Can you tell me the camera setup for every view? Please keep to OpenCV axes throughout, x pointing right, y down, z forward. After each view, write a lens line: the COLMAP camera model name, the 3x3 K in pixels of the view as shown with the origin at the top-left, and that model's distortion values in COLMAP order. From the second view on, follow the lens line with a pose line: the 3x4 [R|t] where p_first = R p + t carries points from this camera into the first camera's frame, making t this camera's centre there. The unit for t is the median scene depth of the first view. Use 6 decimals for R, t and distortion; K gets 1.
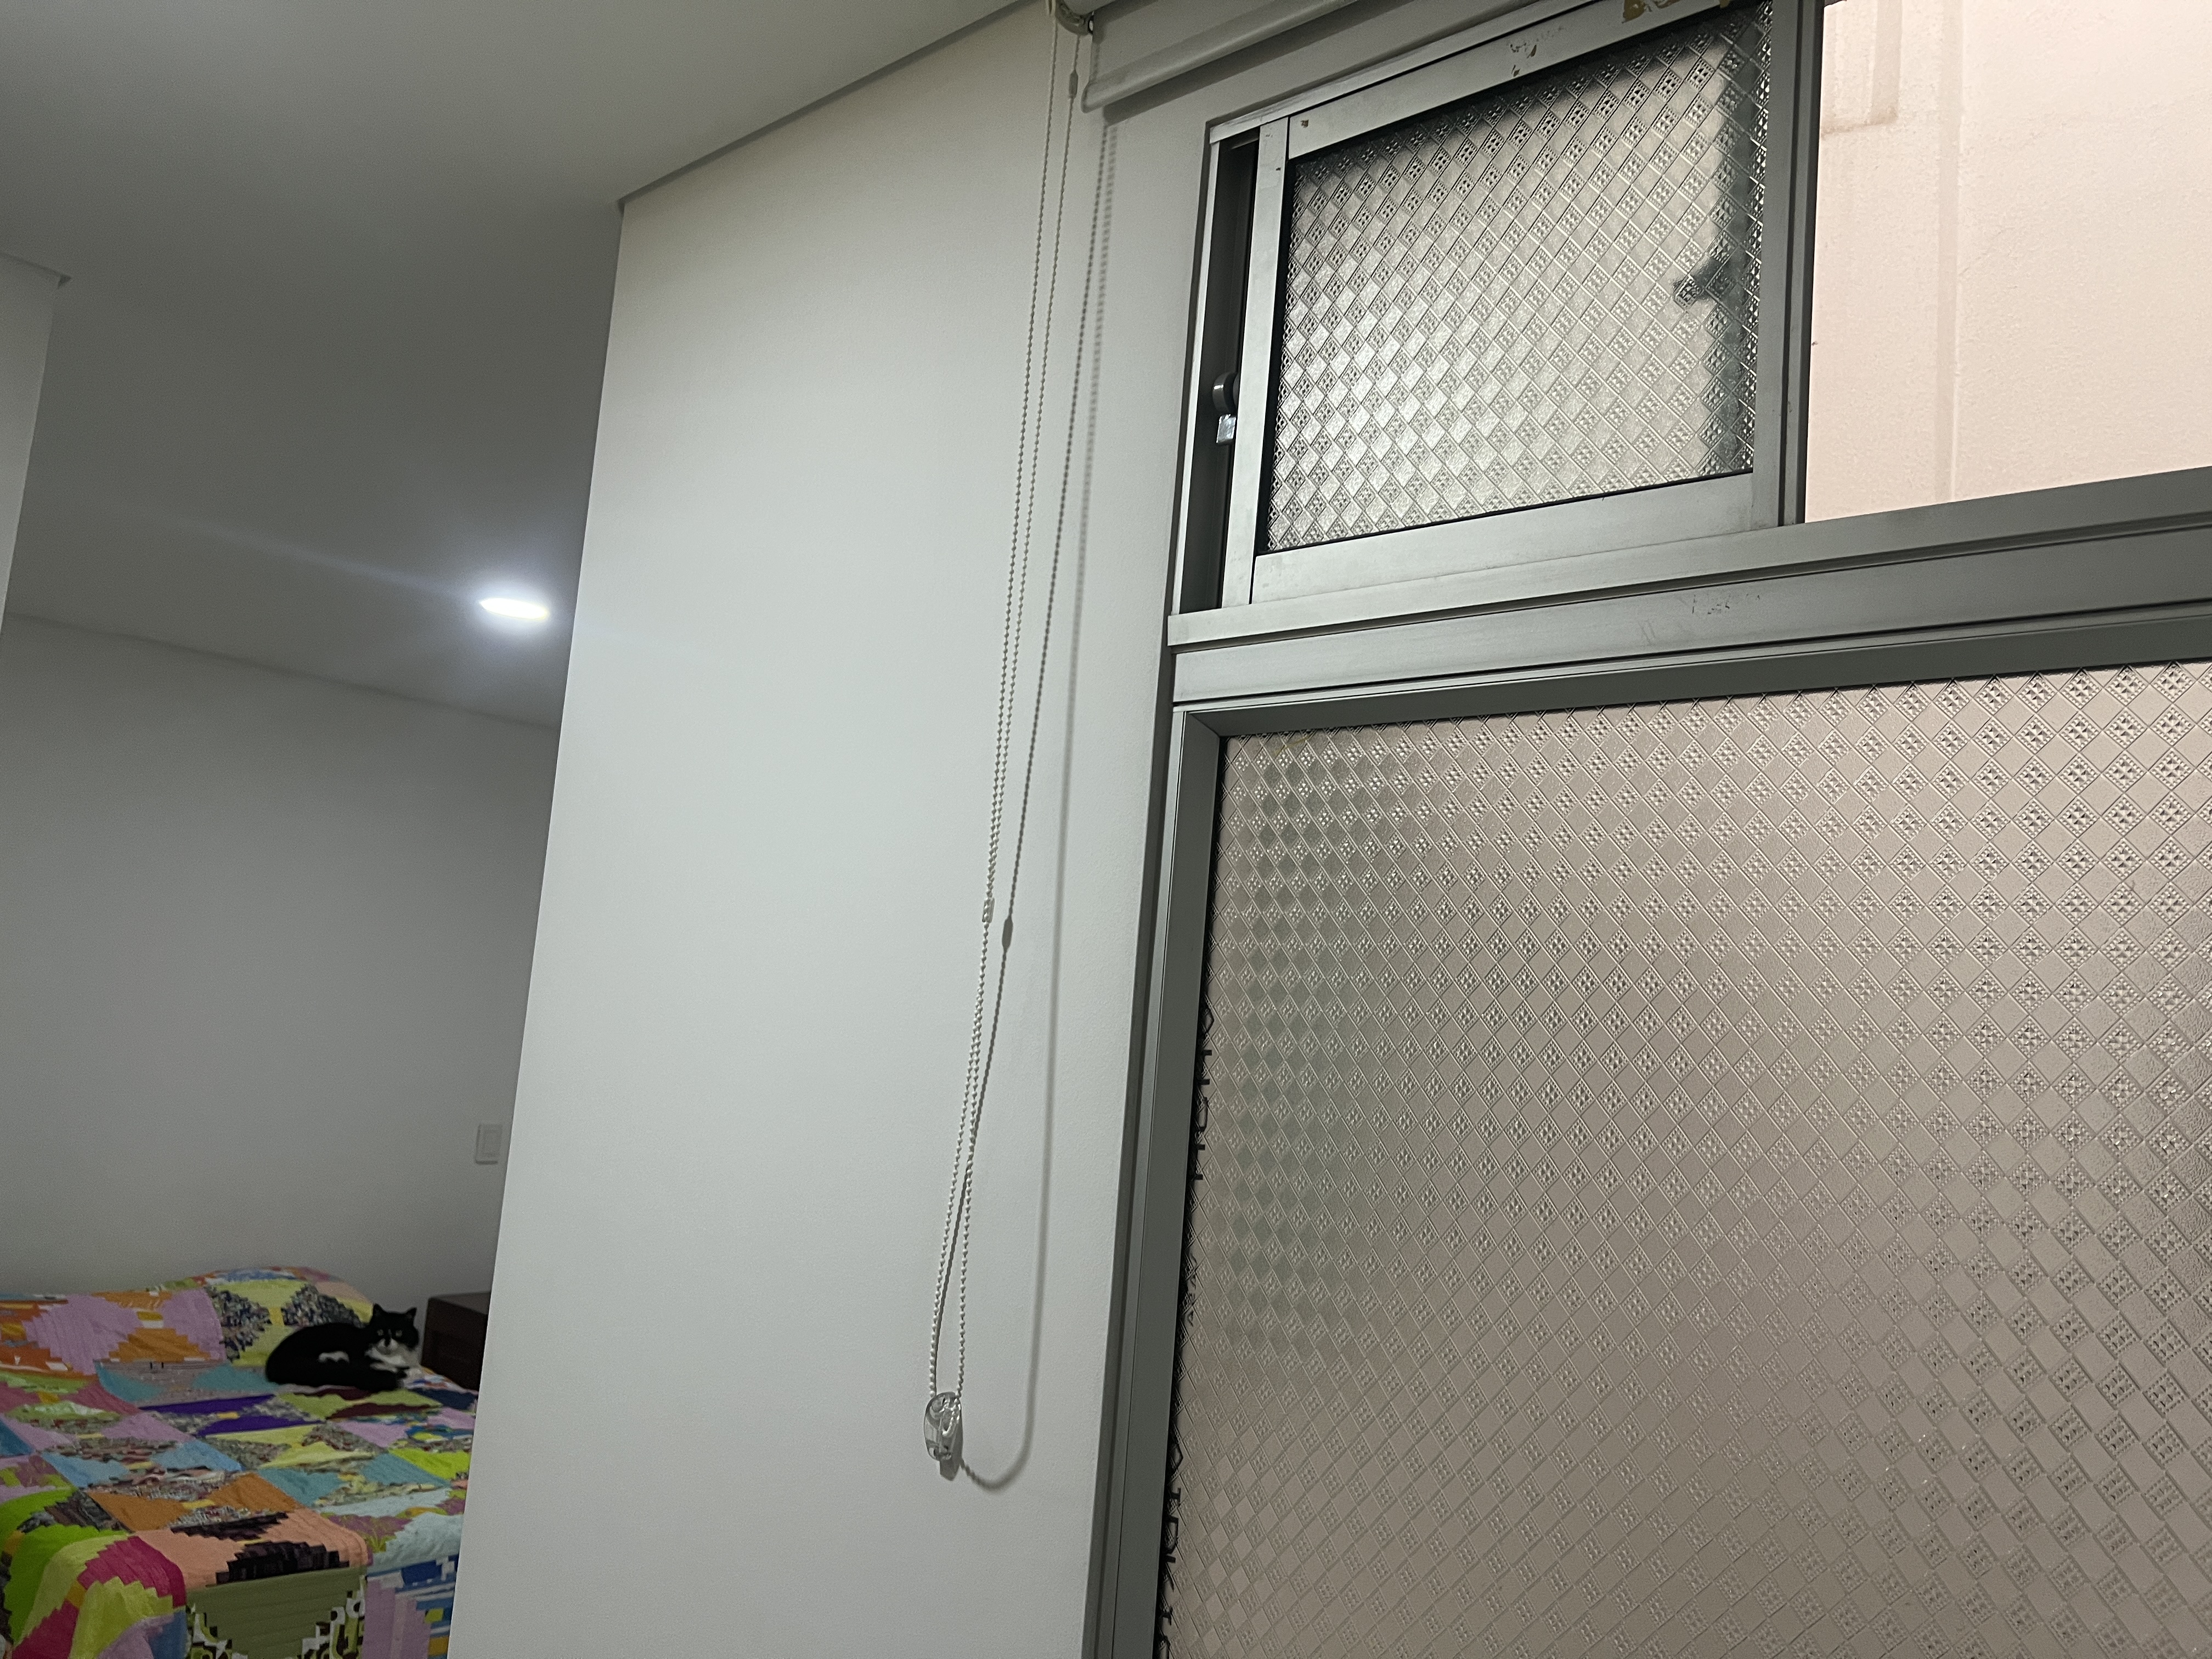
lens RADIAL K [[1700.0, 0, 1110.4], [0, 1700.0, 838.3], [0, 0, 1]] dist [0.096926, -0.120224]
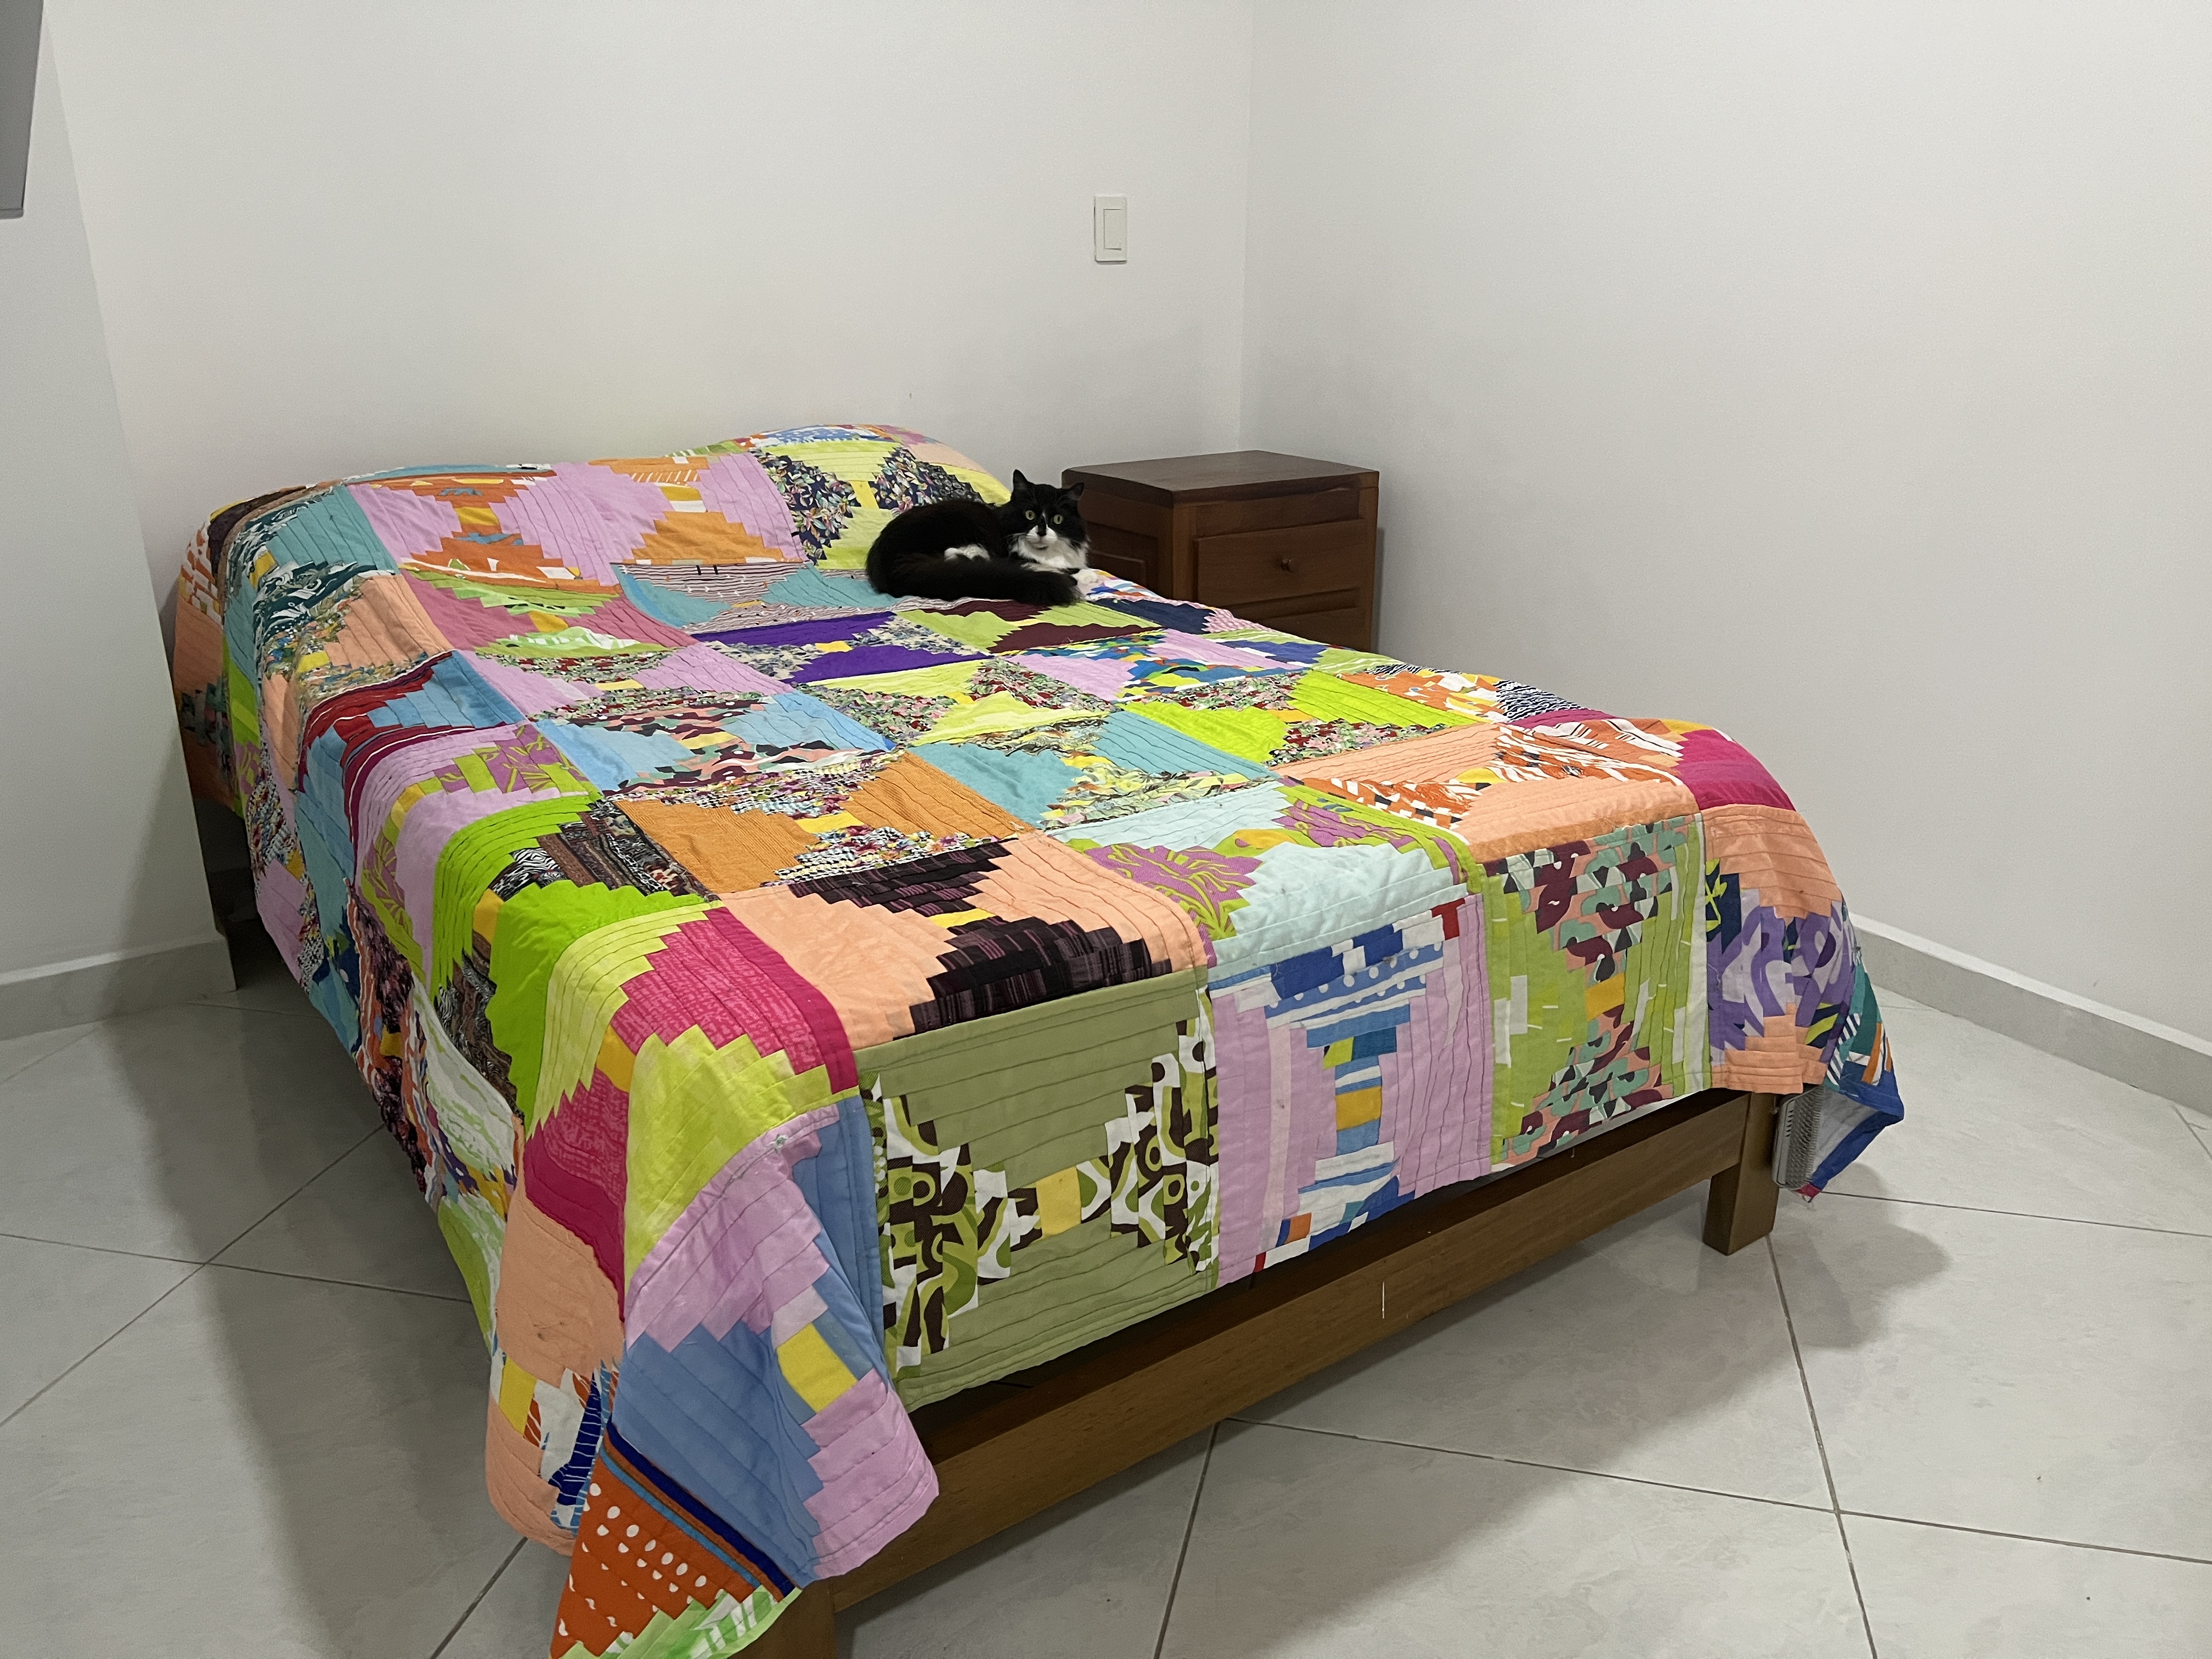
lens RADIAL K [[1685.4, 0, 1127.2], [0, 1685.4, 844.4], [0, 0, 1]] dist [0.074982, -0.077032]
pose [[0.967563, 0.014434, -0.252217, -0.304285], [0.096471, 0.901597, 0.421683, 0.183962], [0.233484, -0.432336, 0.870959, 0.564201]]
